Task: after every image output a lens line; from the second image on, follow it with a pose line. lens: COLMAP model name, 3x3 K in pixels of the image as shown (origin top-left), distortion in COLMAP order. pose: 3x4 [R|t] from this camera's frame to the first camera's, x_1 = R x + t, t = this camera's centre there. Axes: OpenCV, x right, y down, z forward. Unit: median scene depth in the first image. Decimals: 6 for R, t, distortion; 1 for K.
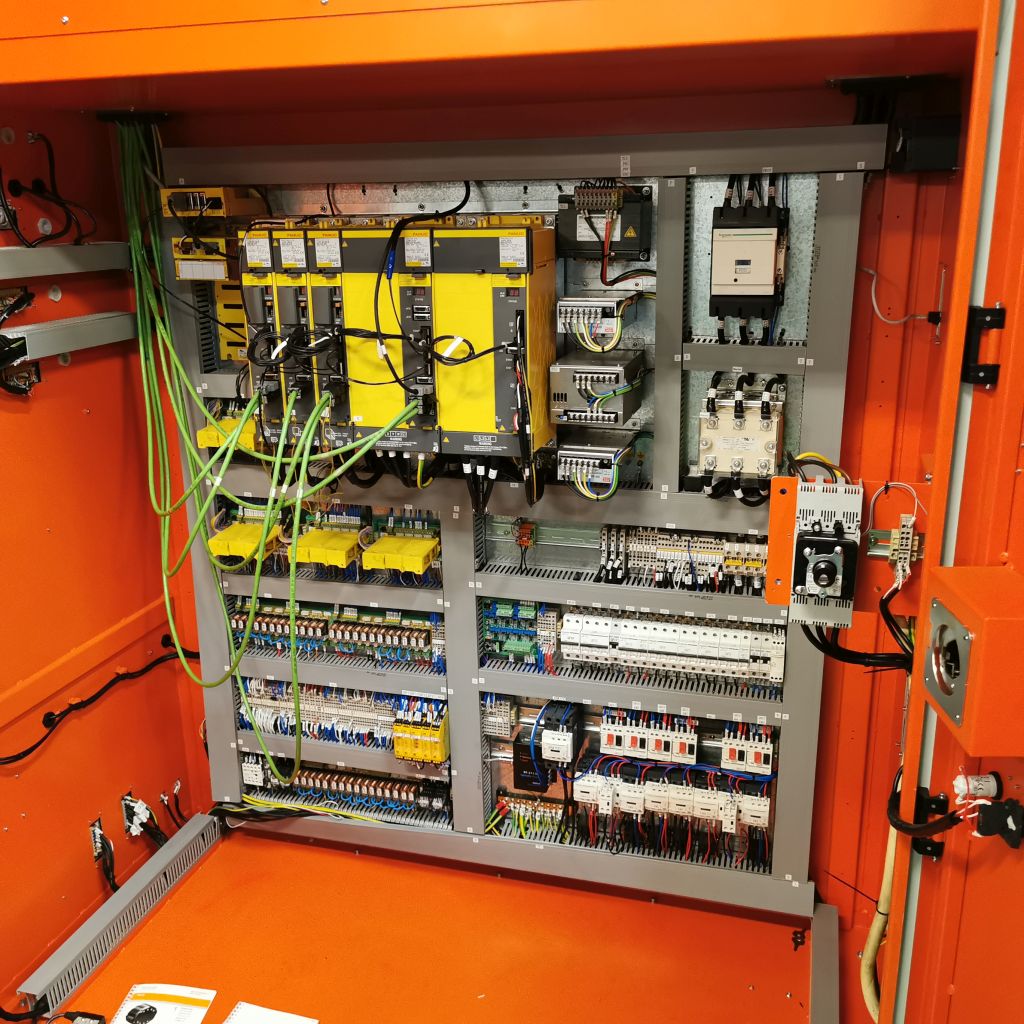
lens RADIAL K [[1058.5, 0, 509.0], [0, 1058.5, 535.5], [0, 0, 1]] dist [0.012915, 0.000000]
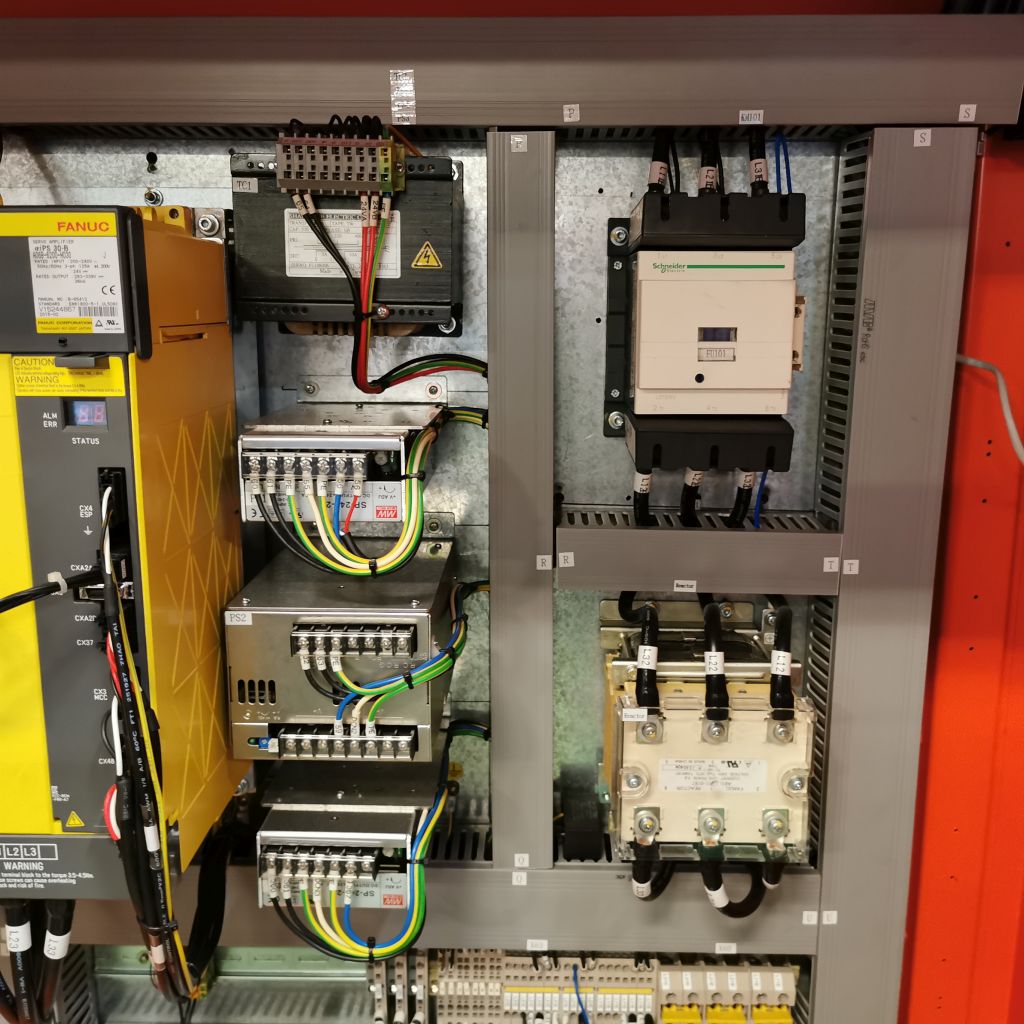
lens RADIAL K [[1058.5, 0, 511.2], [0, 1058.5, 529.4], [0, 0, 1]] dist [0.012915, 0.000000]
pose [[0.963906, -0.033399, 0.264139, 0.038754], [0.060387, 0.993671, -0.094722, -0.147896], [-0.259303, 0.107253, 0.959822, 0.627529]]
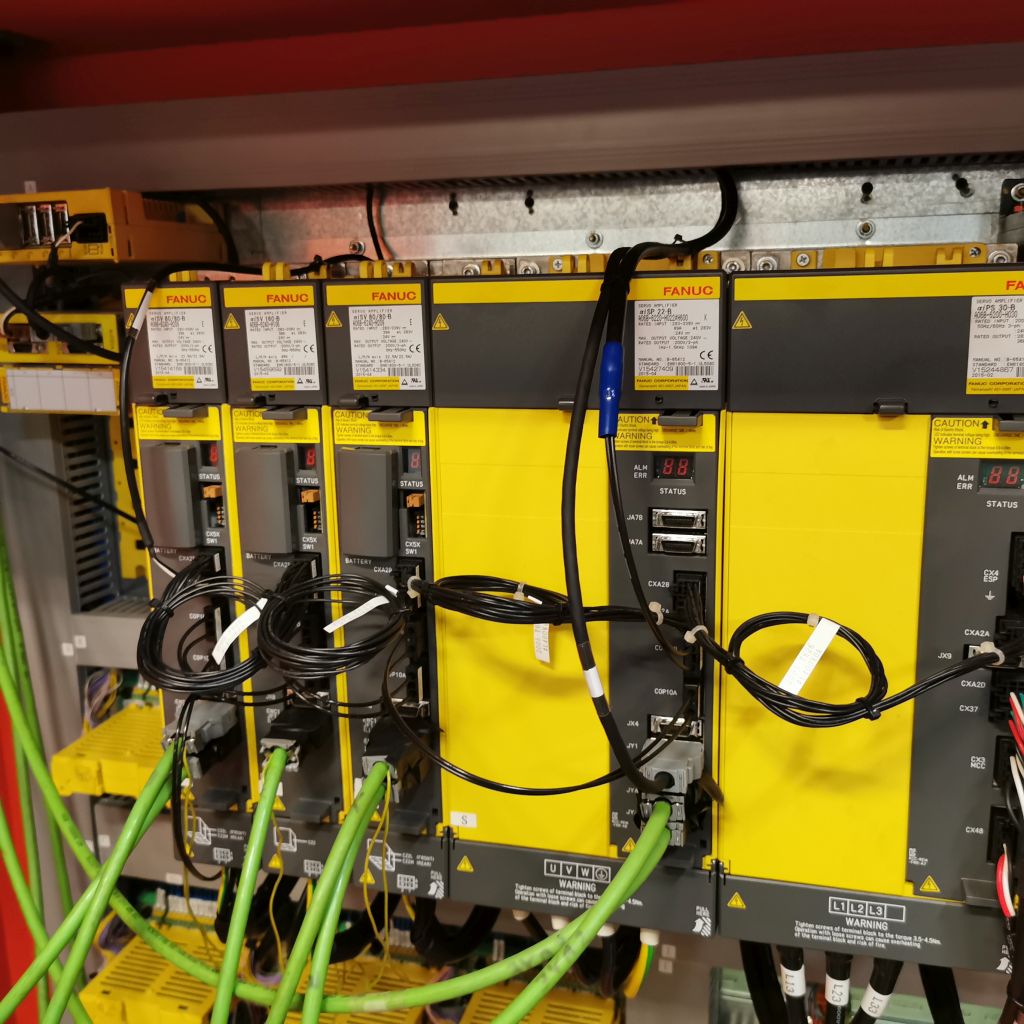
lens RADIAL K [[1058.5, 0, 508.5], [0, 1058.5, 519.1], [0, 0, 1]] dist [0.012915, 0.000000]
pose [[0.999960, -0.003714, 0.008102, -0.132327], [0.004480, 0.995306, -0.096677, -0.176716], [-0.007705, 0.096709, 0.995283, 0.657008]]
